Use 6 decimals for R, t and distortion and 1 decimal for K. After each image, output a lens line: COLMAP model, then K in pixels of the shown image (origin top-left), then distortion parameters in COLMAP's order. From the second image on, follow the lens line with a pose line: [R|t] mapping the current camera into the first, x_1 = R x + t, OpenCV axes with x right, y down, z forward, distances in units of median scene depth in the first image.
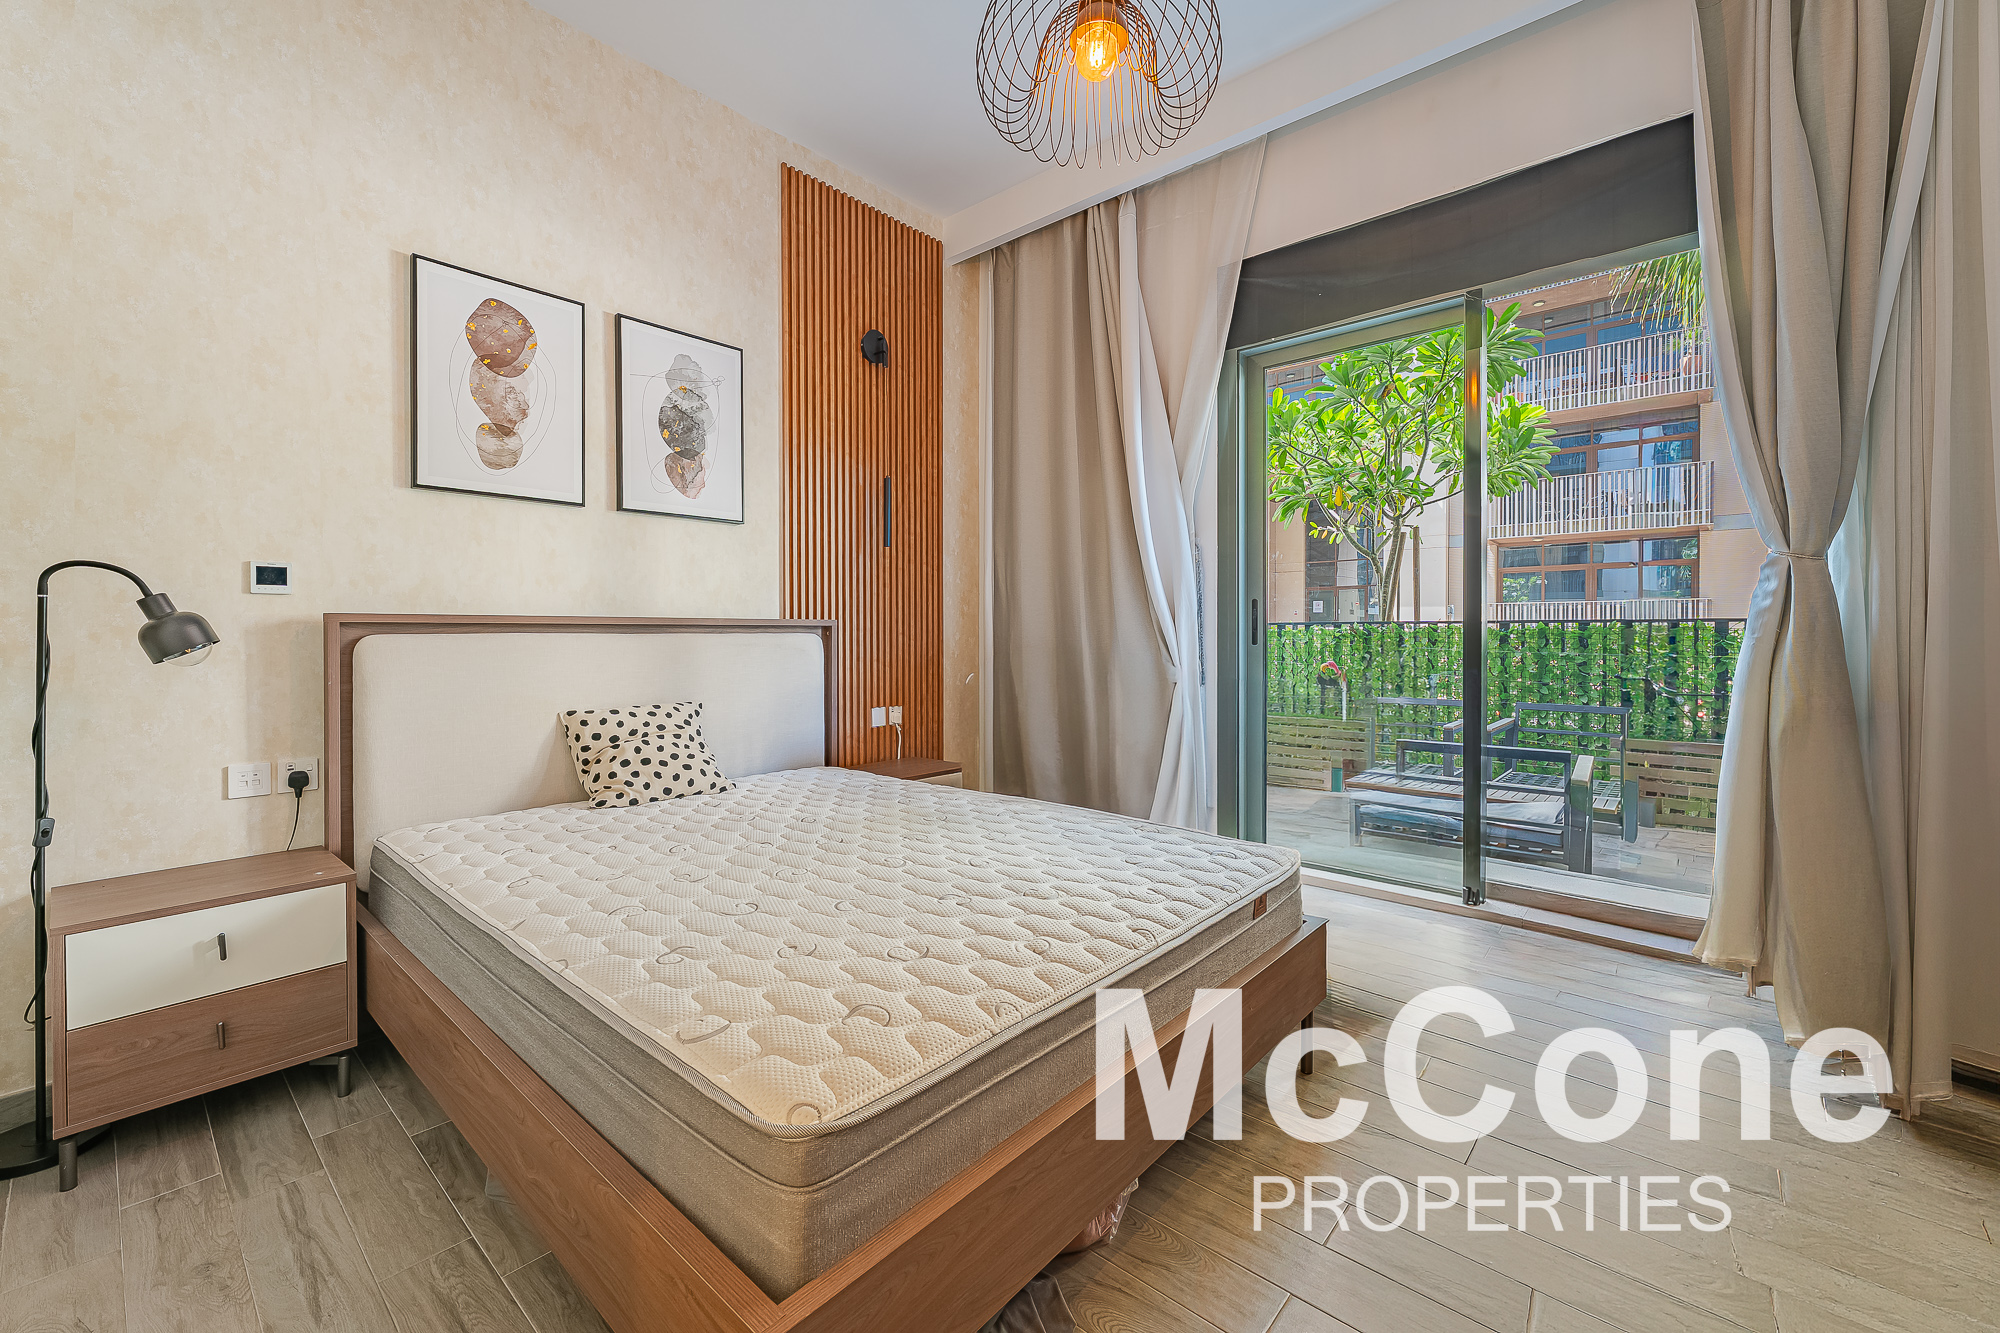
lens RADIAL K [[801.1, 0, 1001.8], [0, 801.1, 627.8], [0, 0, 1]] dist [-0.011183, 0.000094]
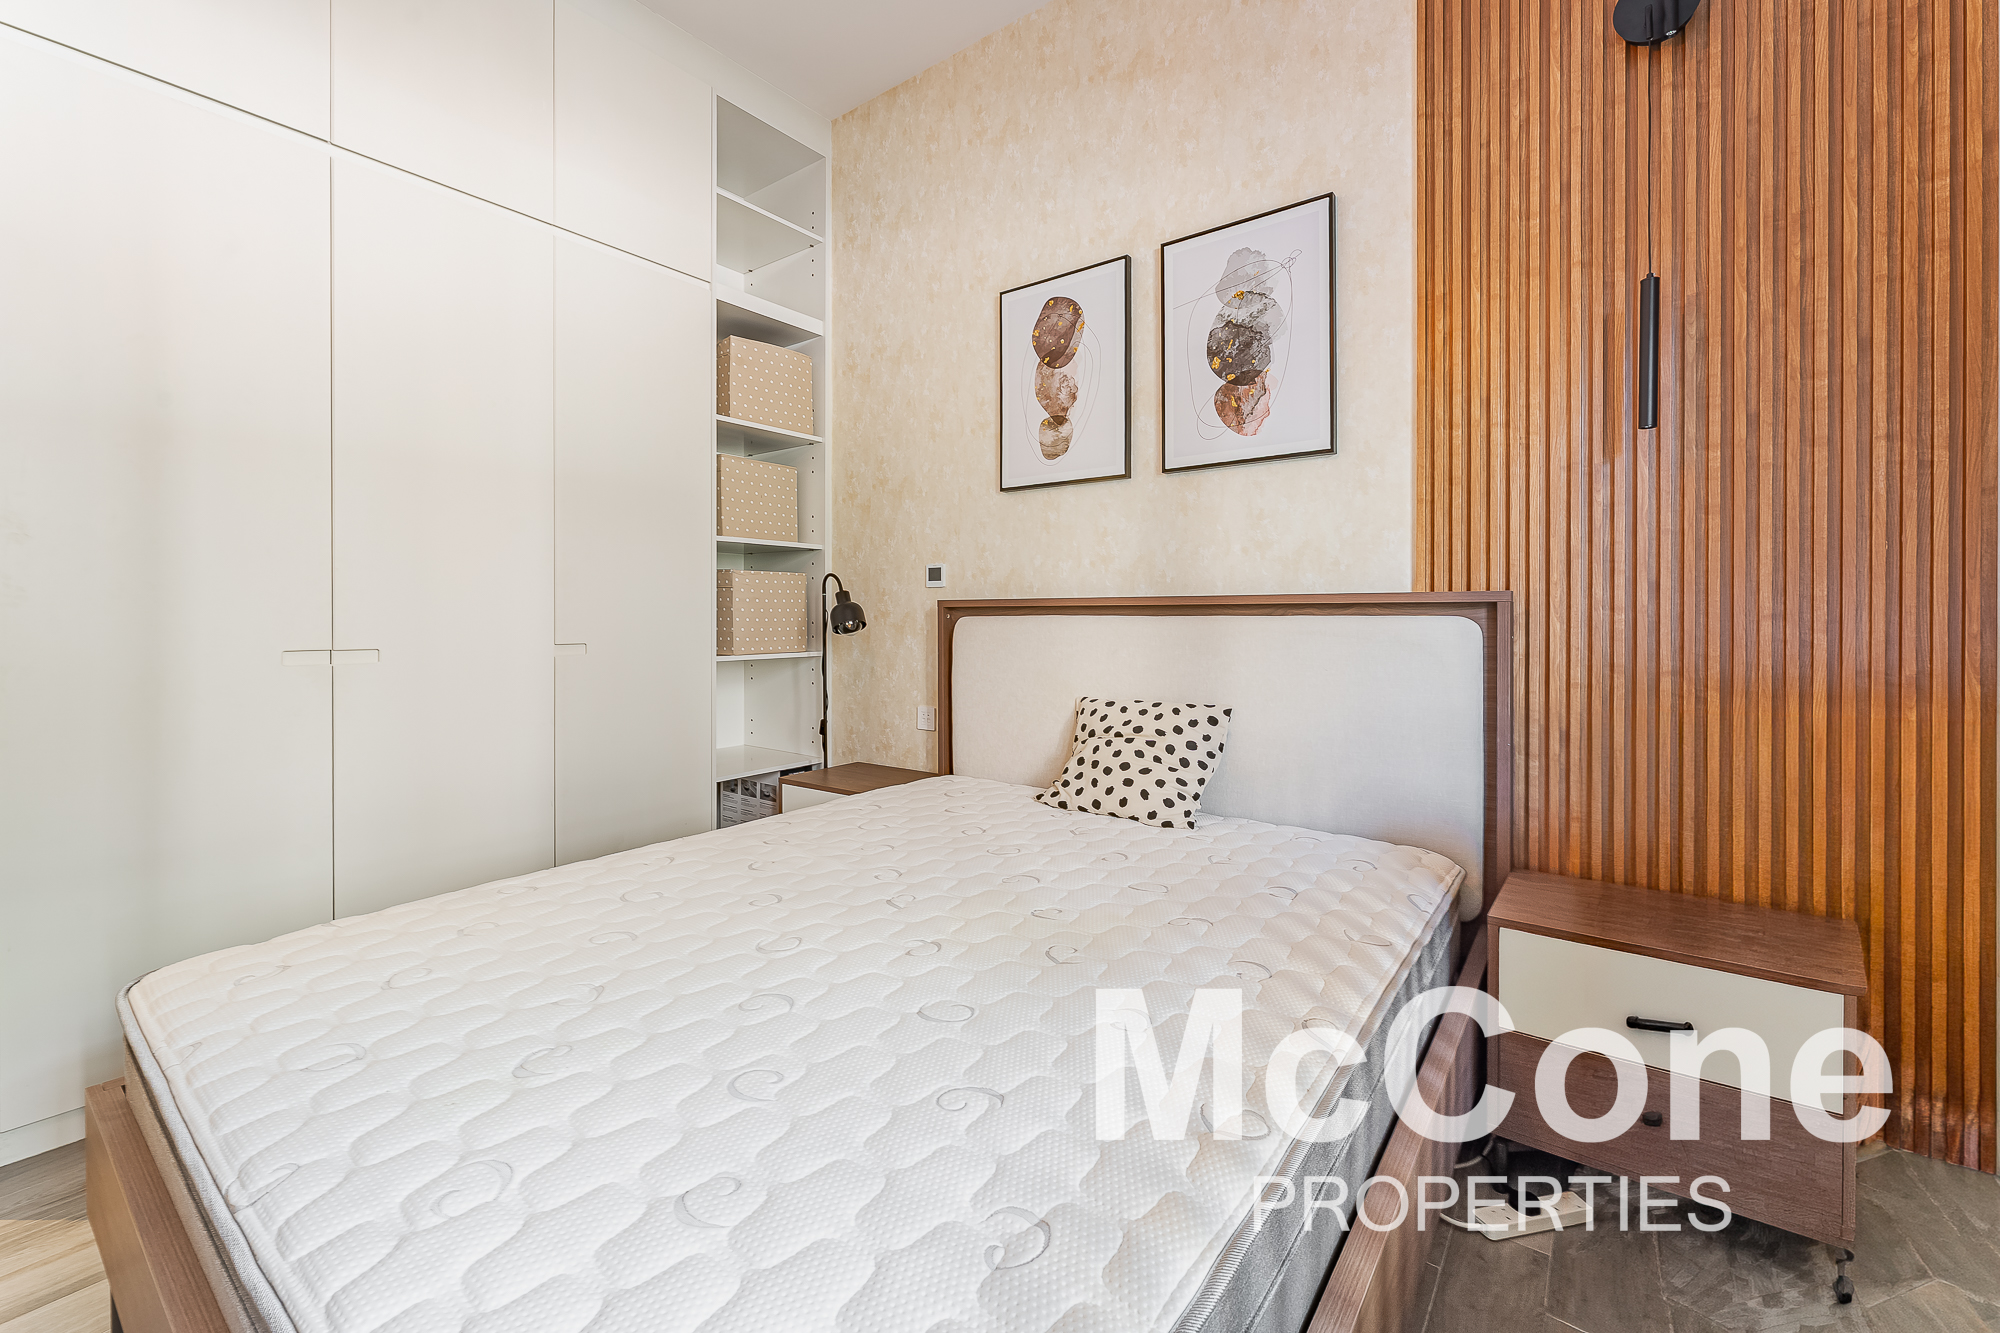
lens RADIAL K [[801.1, 0, 1001.8], [0, 801.1, 627.8], [0, 0, 1]] dist [-0.011183, 0.000094]
pose [[0.064074, 0.009346, -0.997901, 0.402230], [0.000332, 0.999956, 0.009386, 0.012332], [0.997945, -0.000932, 0.064068, 0.837452]]
